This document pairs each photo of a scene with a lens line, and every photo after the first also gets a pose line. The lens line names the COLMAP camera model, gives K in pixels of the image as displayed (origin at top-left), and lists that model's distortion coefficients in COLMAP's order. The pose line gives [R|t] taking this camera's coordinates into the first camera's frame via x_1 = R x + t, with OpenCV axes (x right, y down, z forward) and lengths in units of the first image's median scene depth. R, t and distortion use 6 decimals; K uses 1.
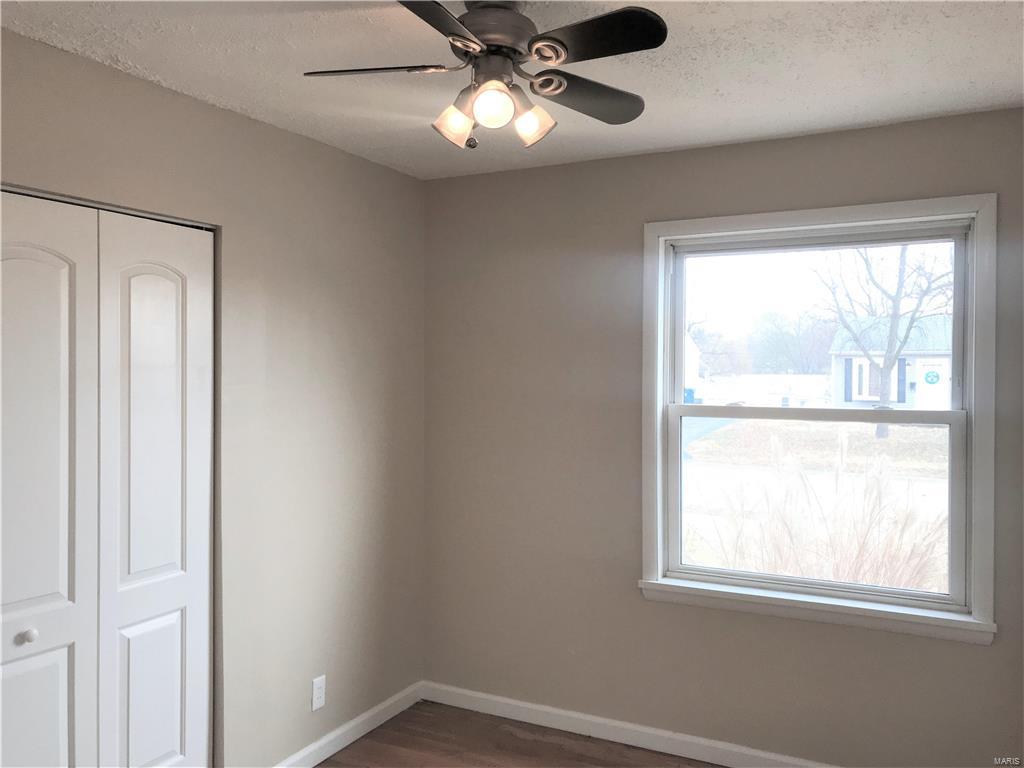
lens RADIAL K [[841.3, 0, 512.0], [0, 841.3, 384.0], [0, 0, 1]] dist [0.005557, 0.003721]
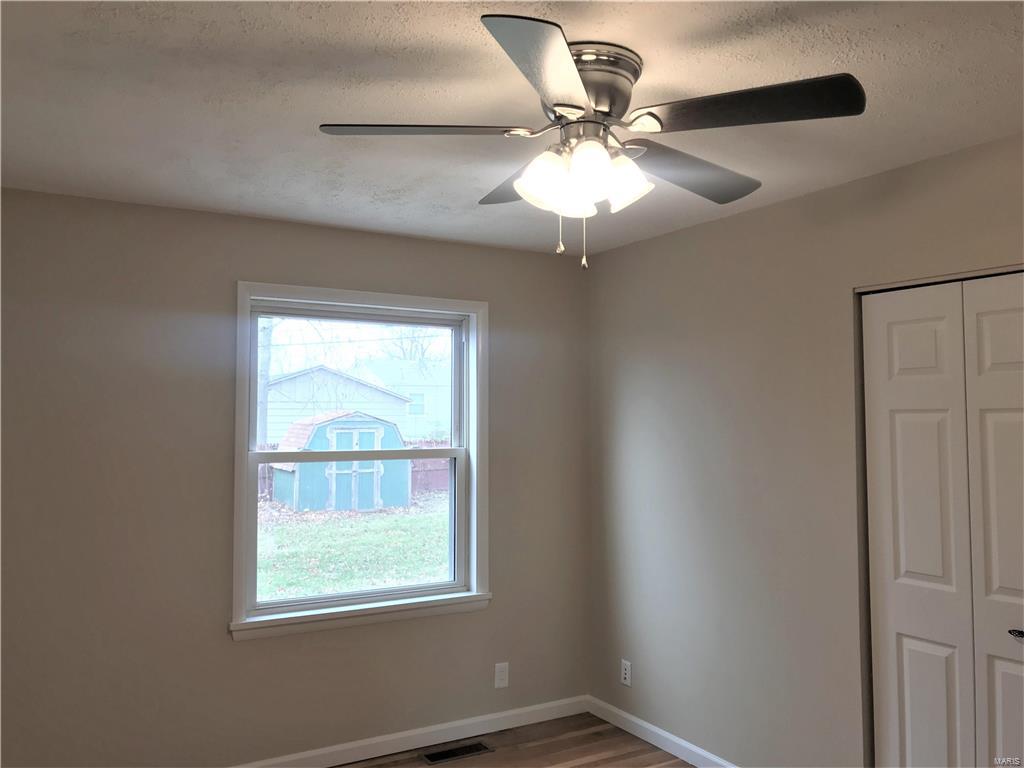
lens RADIAL K [[839.7, 0, 512.0], [0, 839.7, 384.0], [0, 0, 1]] dist [0.006679, -0.000090]
pose [[0.527861, 0.043355, 0.848224, -0.613966], [0.014670, 0.998082, -0.060144, 0.009315], [-0.849204, 0.044191, 0.526212, 0.167926]]
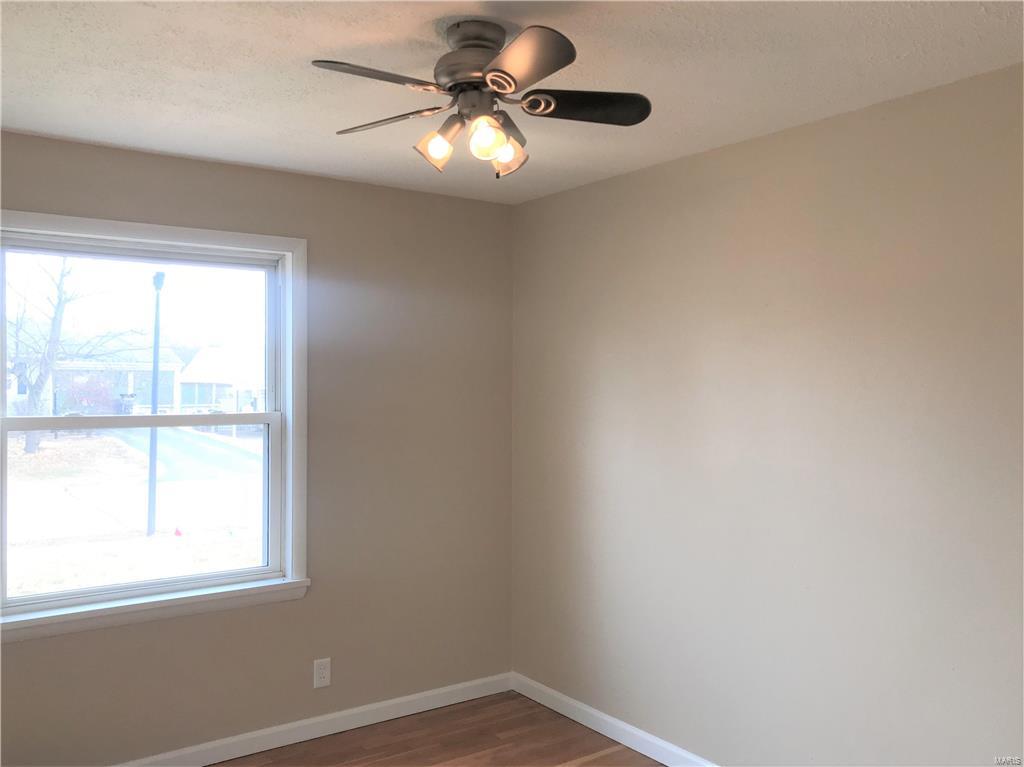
lens RADIAL K [[918.6, 0, 512.0], [0, 918.6, 383.5], [0, 0, 1]] dist [0.031379, 0.005044]
pose [[0.444133, 0.002571, 0.895957, -0.490048], [0.015577, 0.999823, -0.010591, 0.010142], [-0.895826, 0.018660, 0.444014, 0.100036]]
